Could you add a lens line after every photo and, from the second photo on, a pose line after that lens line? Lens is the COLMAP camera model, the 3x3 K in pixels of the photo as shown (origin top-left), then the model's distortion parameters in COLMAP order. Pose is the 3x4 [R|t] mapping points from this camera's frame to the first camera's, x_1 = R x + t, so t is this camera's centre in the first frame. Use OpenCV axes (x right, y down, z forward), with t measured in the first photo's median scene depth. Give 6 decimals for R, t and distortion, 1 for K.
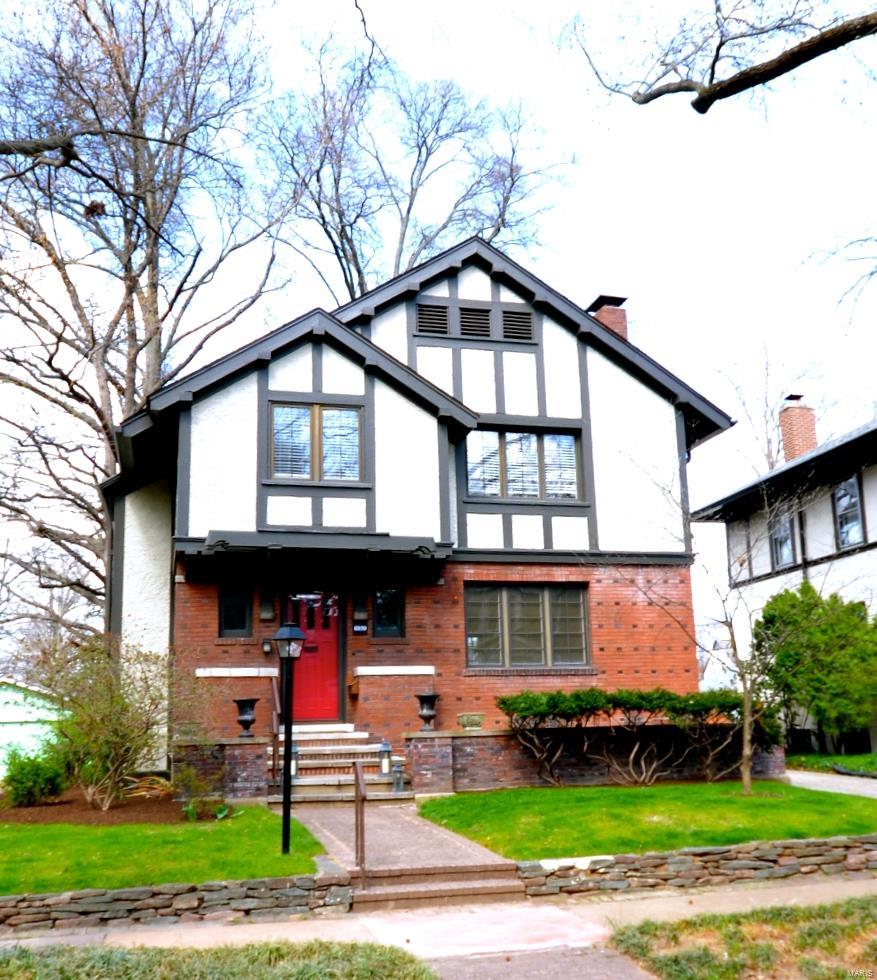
lens RADIAL K [[1049.7, 0, 438.5], [0, 1049.7, 490.0], [0, 0, 1]] dist [-0.006058, -0.001584]
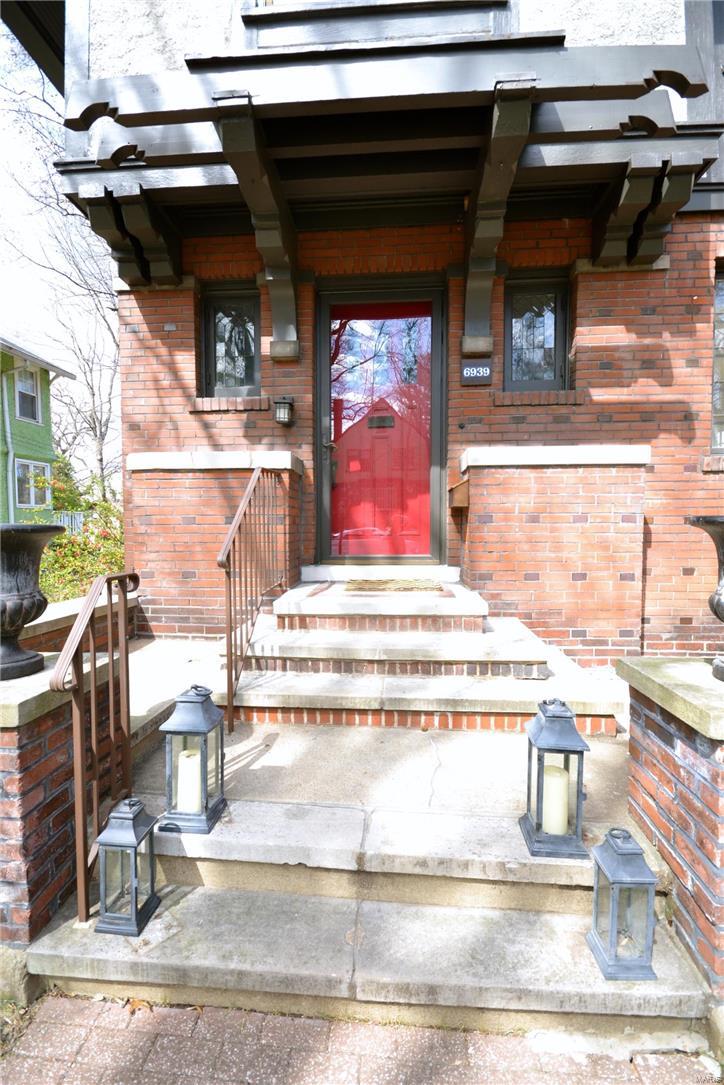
lens RADIAL K [[483.5, 0, 362.0], [0, 483.5, 542.5], [0, 0, 1]] dist [0.000280, 0.000089]
pose [[0.946488, 0.036317, -0.320690, -0.047533], [0.050364, 0.964855, 0.257911, 0.138925], [0.318786, -0.260260, 0.911395, 0.718689]]
